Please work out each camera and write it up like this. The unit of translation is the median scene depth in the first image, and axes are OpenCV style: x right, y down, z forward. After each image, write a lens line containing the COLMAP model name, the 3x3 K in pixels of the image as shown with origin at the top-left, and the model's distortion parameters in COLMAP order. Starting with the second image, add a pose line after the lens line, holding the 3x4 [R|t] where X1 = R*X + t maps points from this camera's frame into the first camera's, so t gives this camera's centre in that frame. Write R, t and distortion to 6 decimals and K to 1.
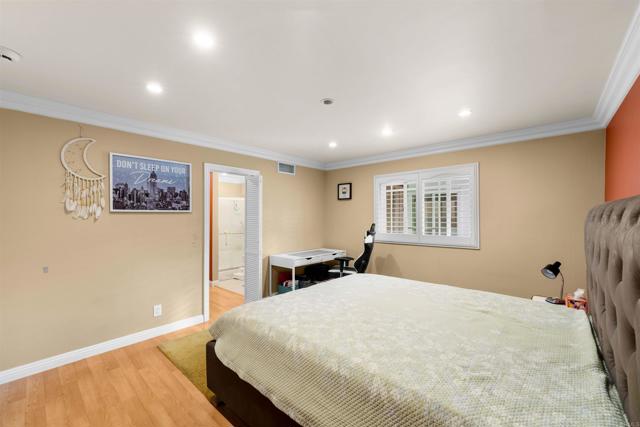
lens RADIAL K [[262.6, 0, 318.6], [0, 262.6, 215.6], [0, 0, 1]] dist [0.004067, -0.000175]
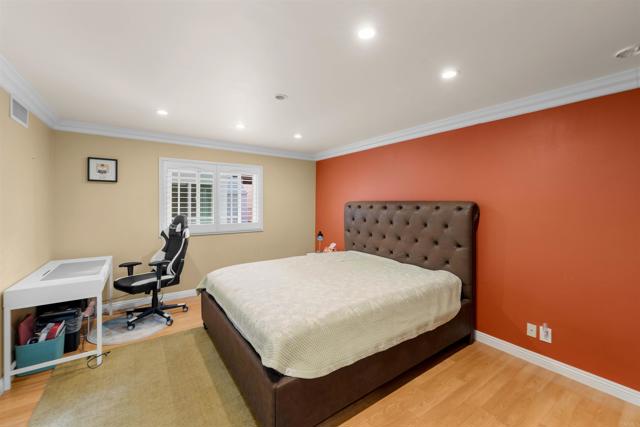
lens RADIAL K [[262.6, 0, 317.5], [0, 262.6, 210.6], [0, 0, 1]] dist [0.004067, -0.000175]
pose [[0.222854, -0.016432, 0.974713, -0.727212], [-0.007404, 0.999801, 0.018547, -0.006082], [-0.974824, -0.011350, 0.222688, 0.493505]]
